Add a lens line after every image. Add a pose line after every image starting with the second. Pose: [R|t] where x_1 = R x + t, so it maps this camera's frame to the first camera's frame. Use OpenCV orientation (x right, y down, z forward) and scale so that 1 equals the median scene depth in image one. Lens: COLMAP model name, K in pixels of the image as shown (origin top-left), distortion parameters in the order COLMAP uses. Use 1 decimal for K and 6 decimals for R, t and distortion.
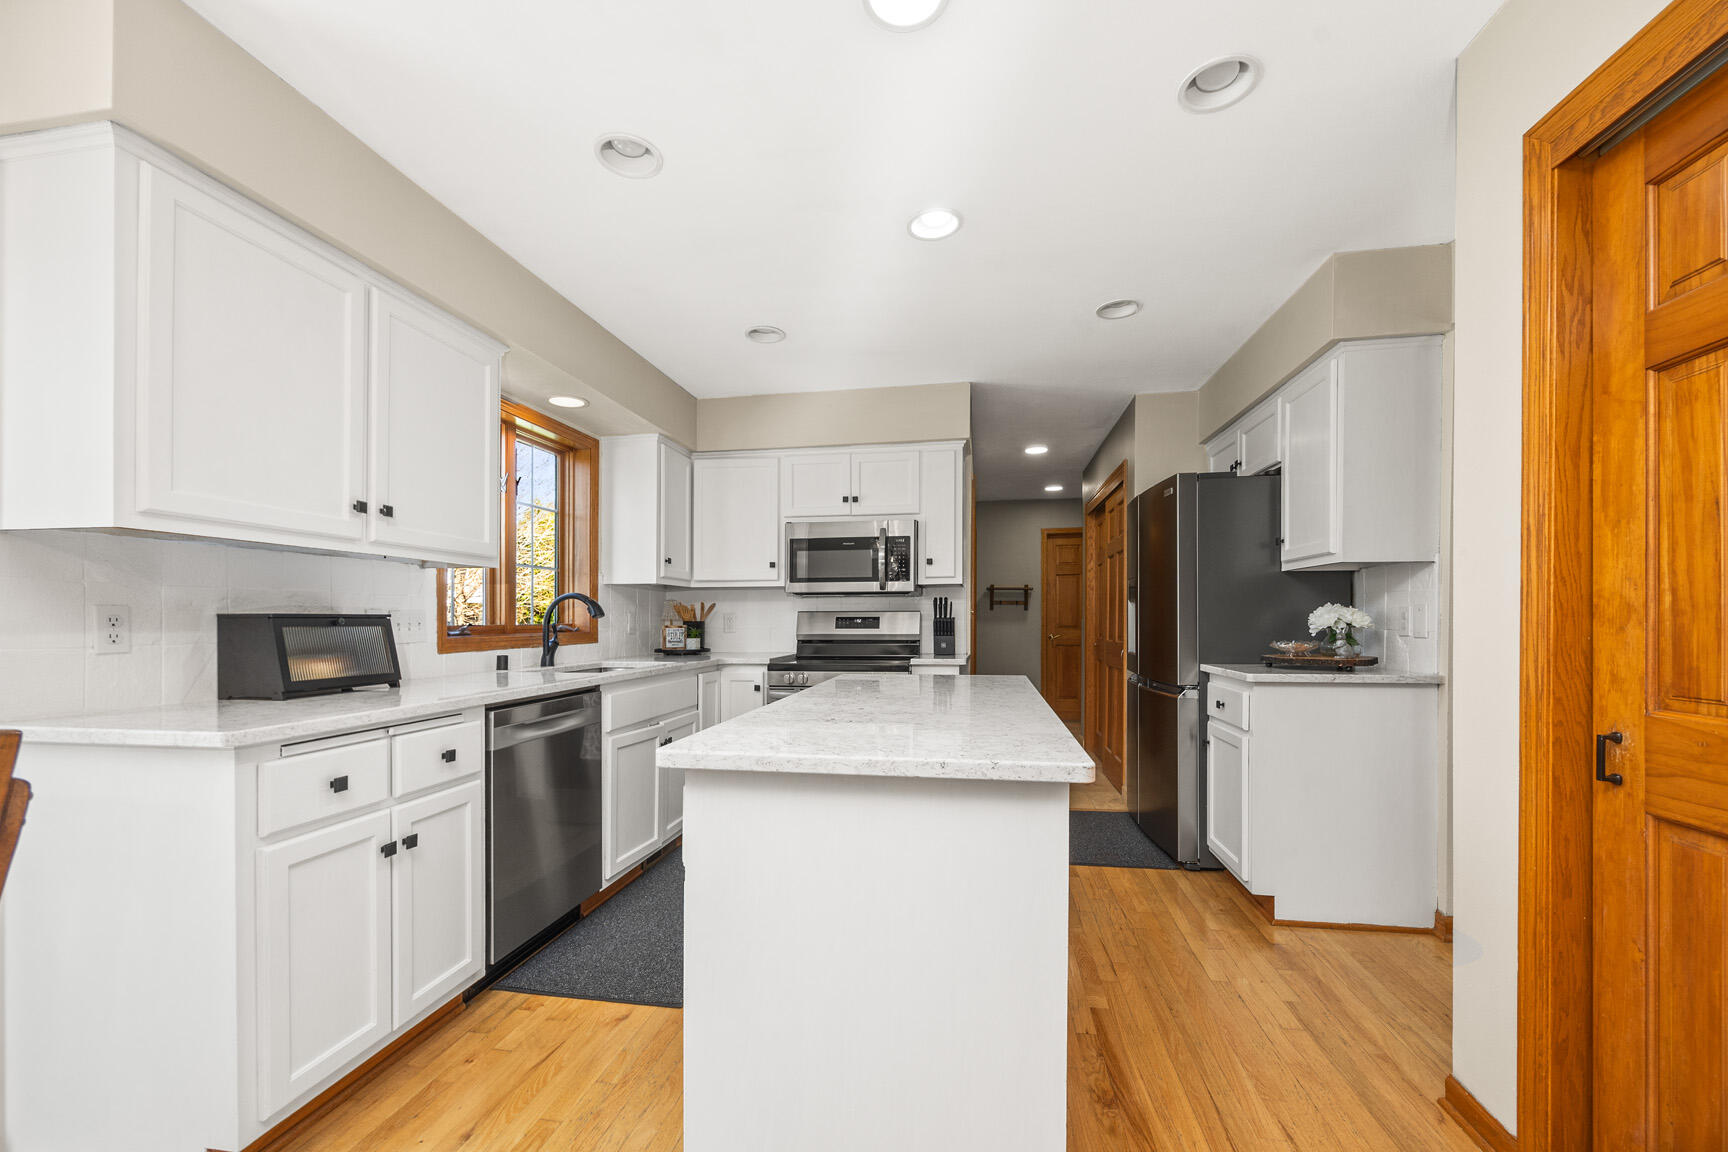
lens RADIAL K [[685.3, 0, 855.1], [0, 685.3, 613.6], [0, 0, 1]] dist [-0.001939, -0.000136]
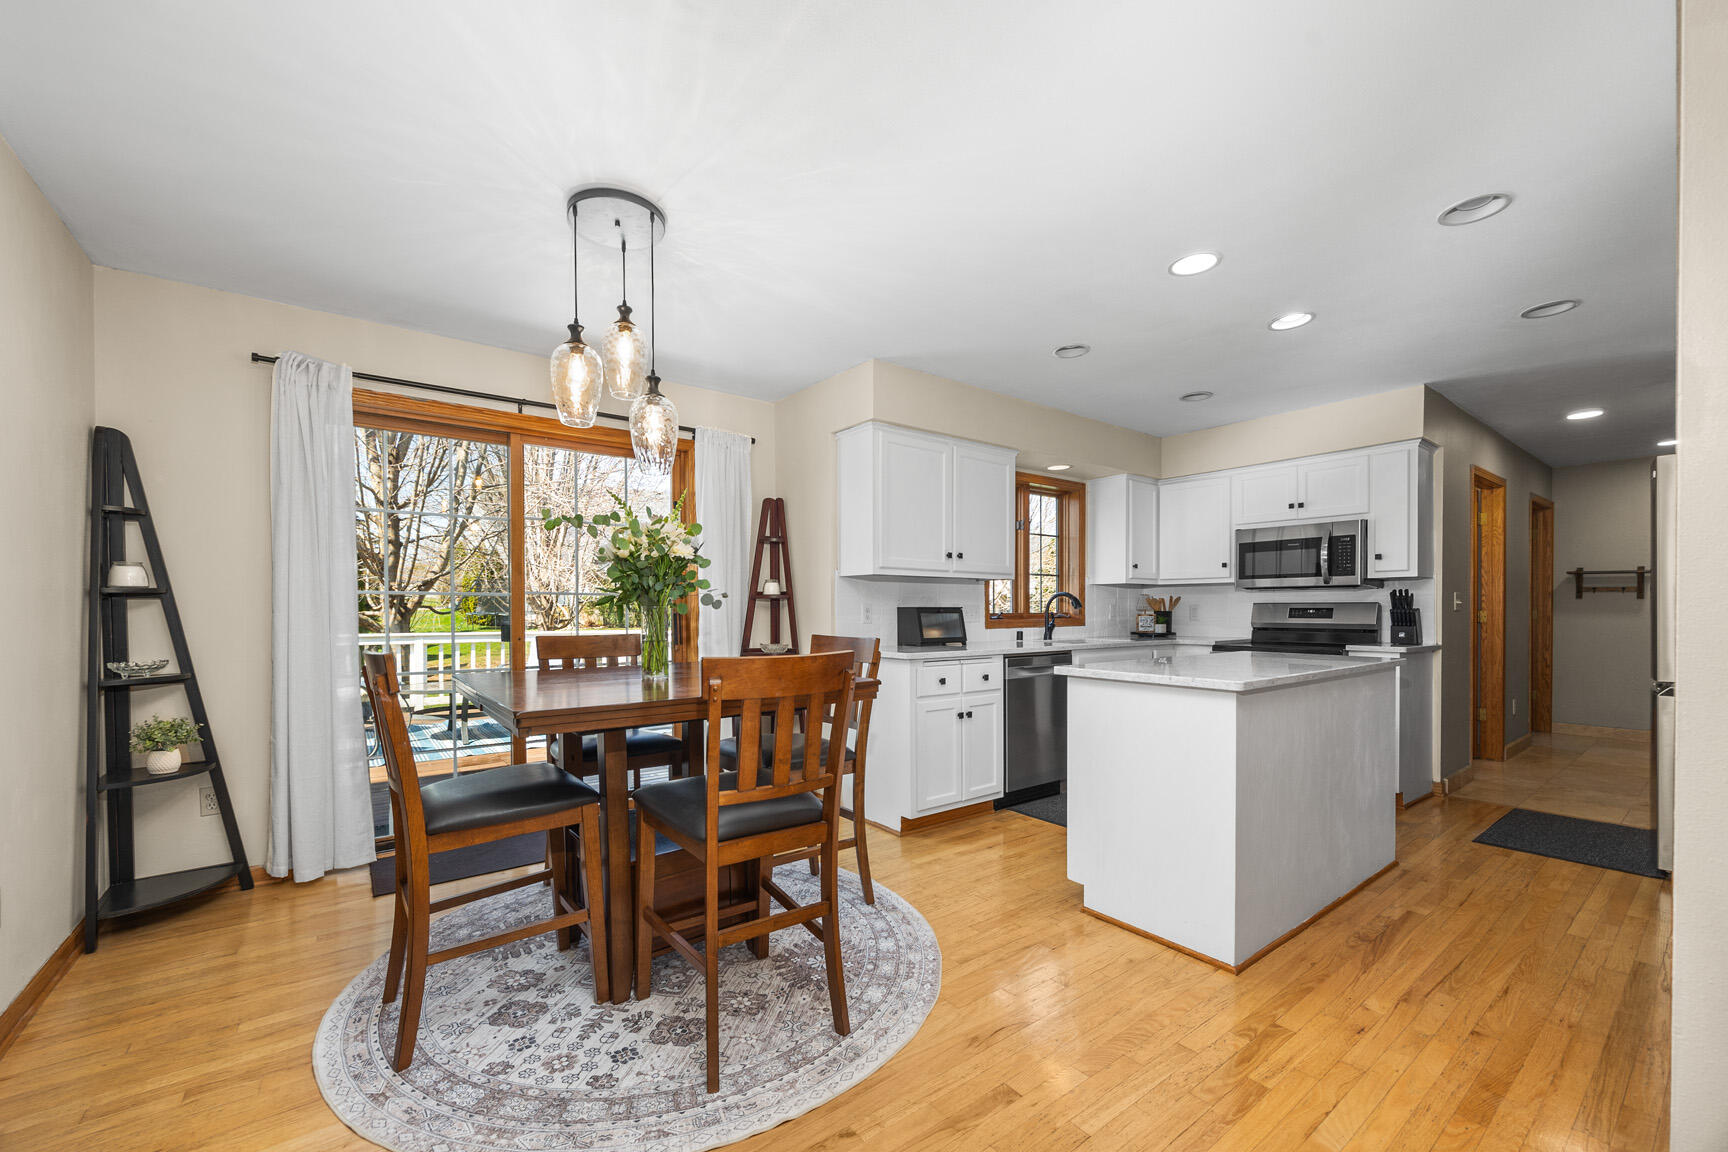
lens RADIAL K [[683.7, 0, 864.1], [0, 683.7, 611.5], [0, 0, 1]] dist [-0.002271, -0.000063]
pose [[0.735419, 0.004711, -0.677597, 0.251640], [0.003966, 0.999929, 0.011256, -0.005167], [0.677601, -0.010965, 0.735348, -0.358231]]
